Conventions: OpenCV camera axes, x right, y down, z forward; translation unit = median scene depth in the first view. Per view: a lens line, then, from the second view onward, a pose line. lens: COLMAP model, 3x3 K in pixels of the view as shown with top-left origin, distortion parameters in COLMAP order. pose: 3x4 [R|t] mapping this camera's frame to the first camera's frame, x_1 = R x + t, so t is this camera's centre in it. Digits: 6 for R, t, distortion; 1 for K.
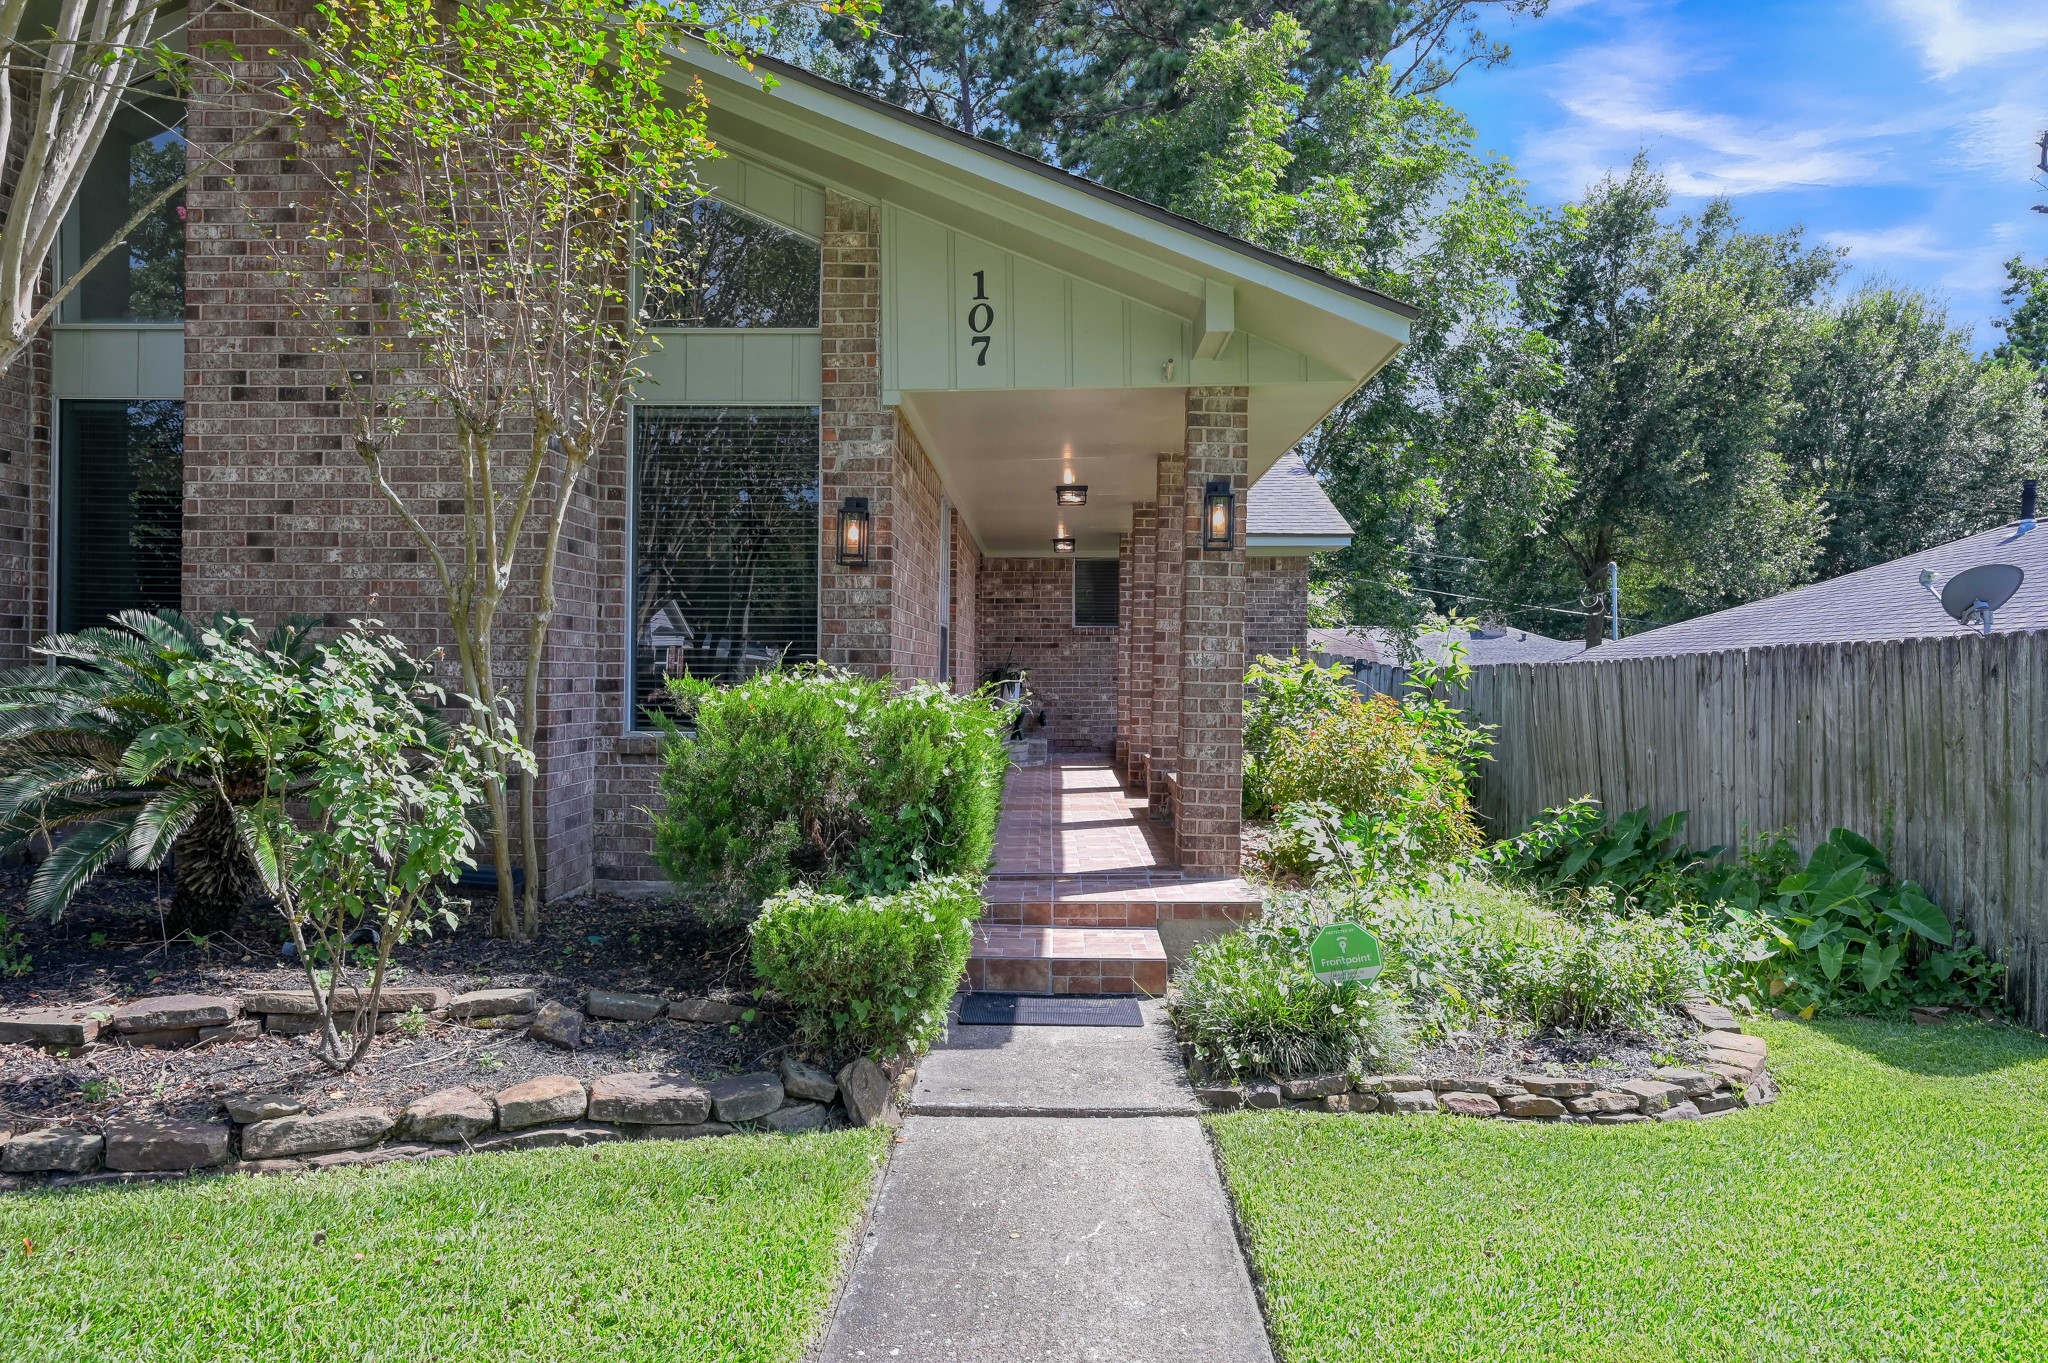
lens RADIAL K [[1334.2, 0, 1024.0], [0, 1334.2, 681.5], [0, 0, 1]] dist [-0.001160, -0.000041]
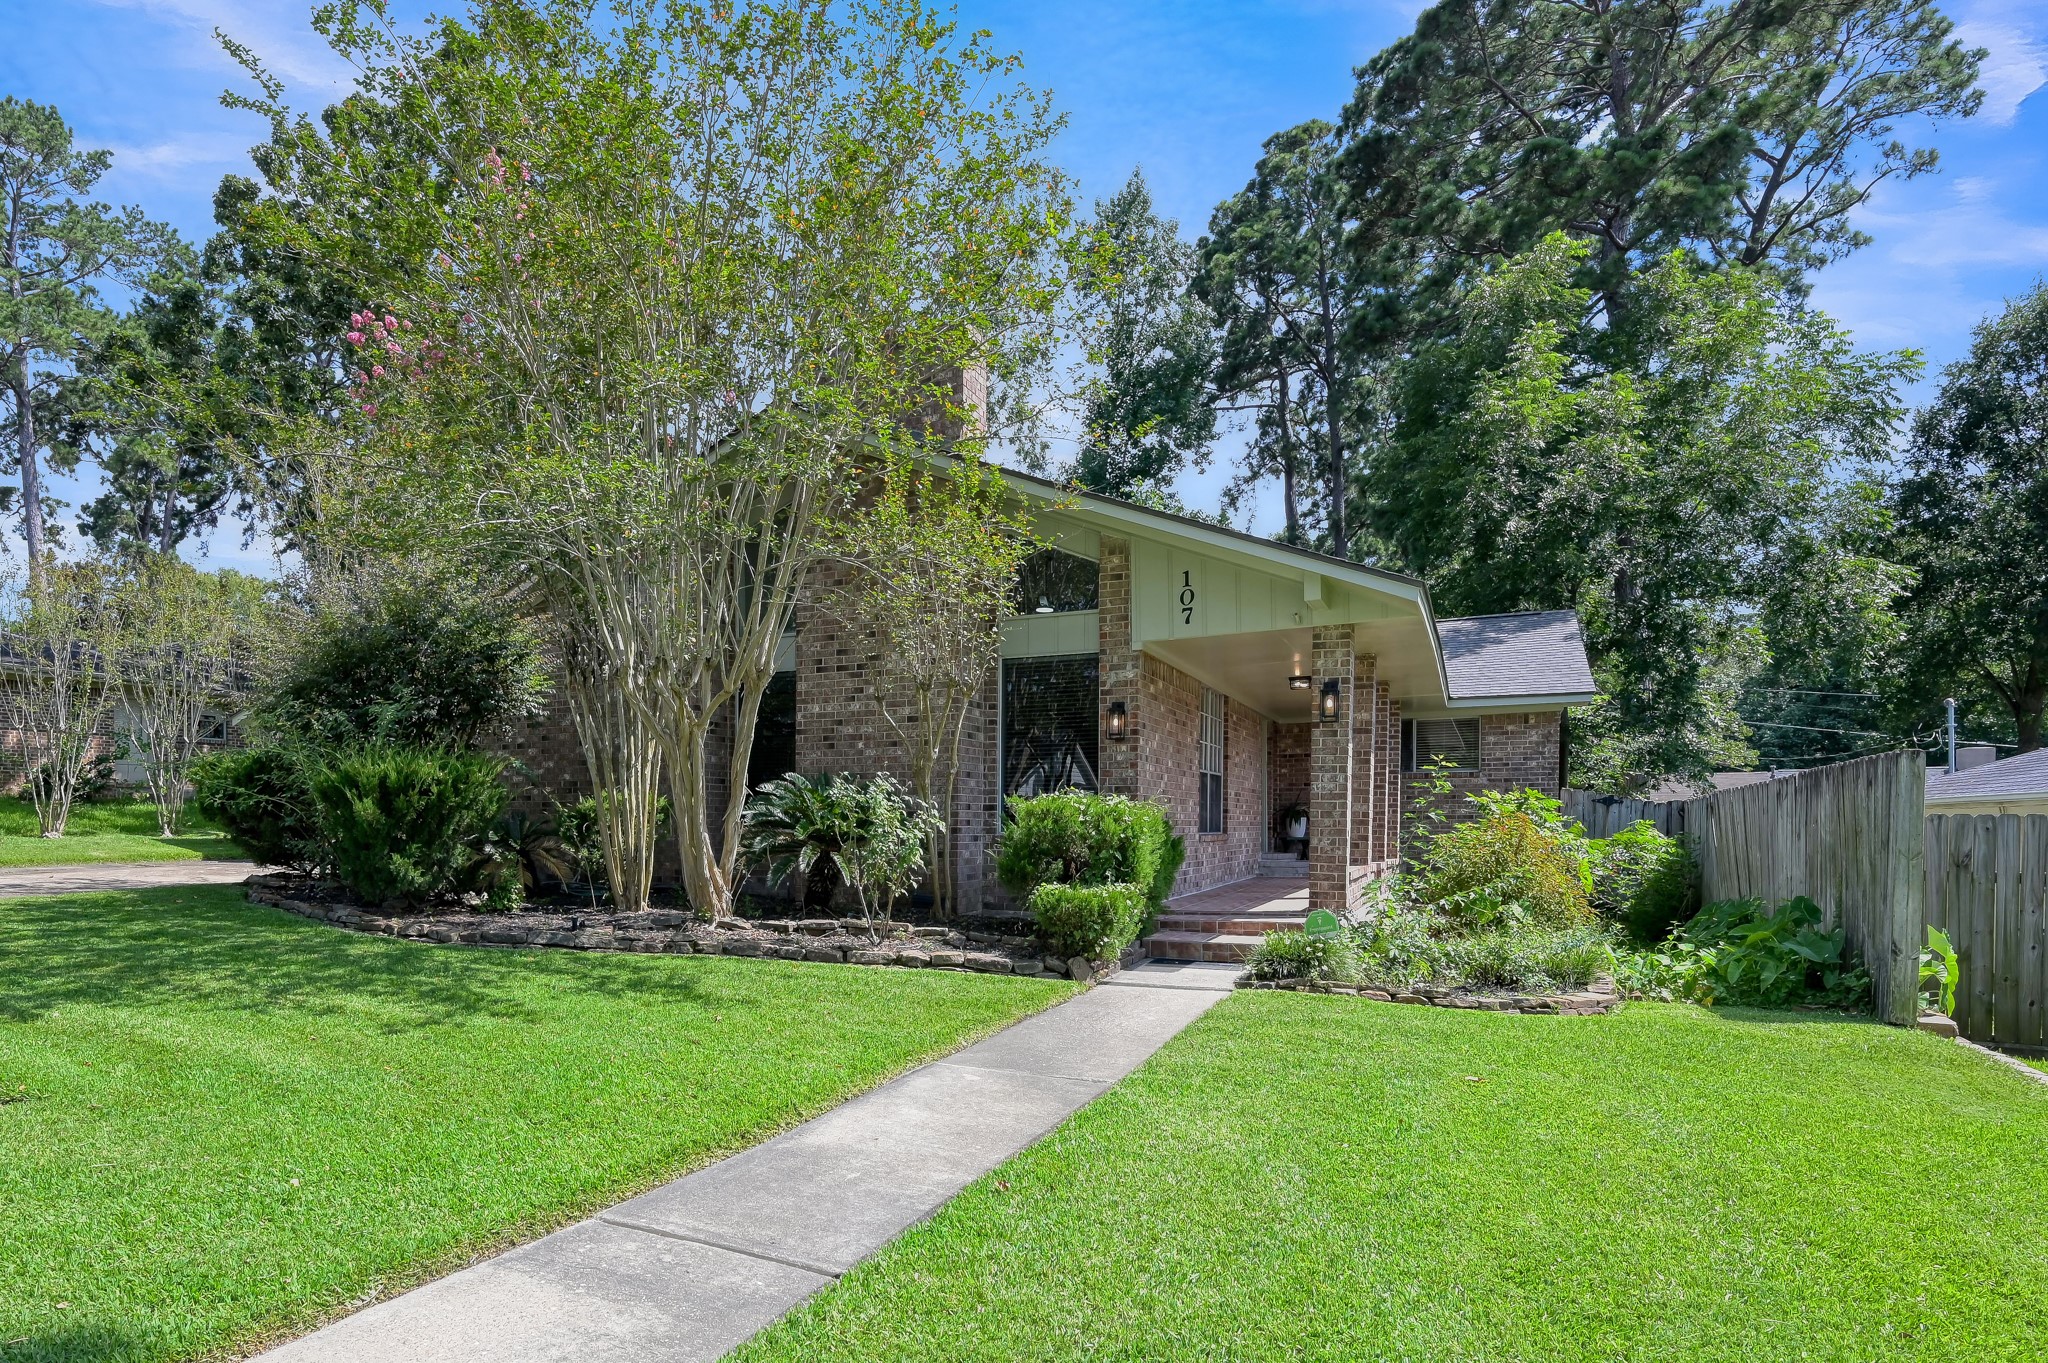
lens RADIAL K [[1313.9, 0, 974.5], [0, 1313.9, 684.8], [0, 0, 1]] dist [-0.002759, -0.001004]
pose [[0.937275, -0.051076, -0.344828, 0.350803], [0.009848, 0.992692, -0.120270, 0.058798], [0.348451, 0.109330, 0.930929, -0.834146]]
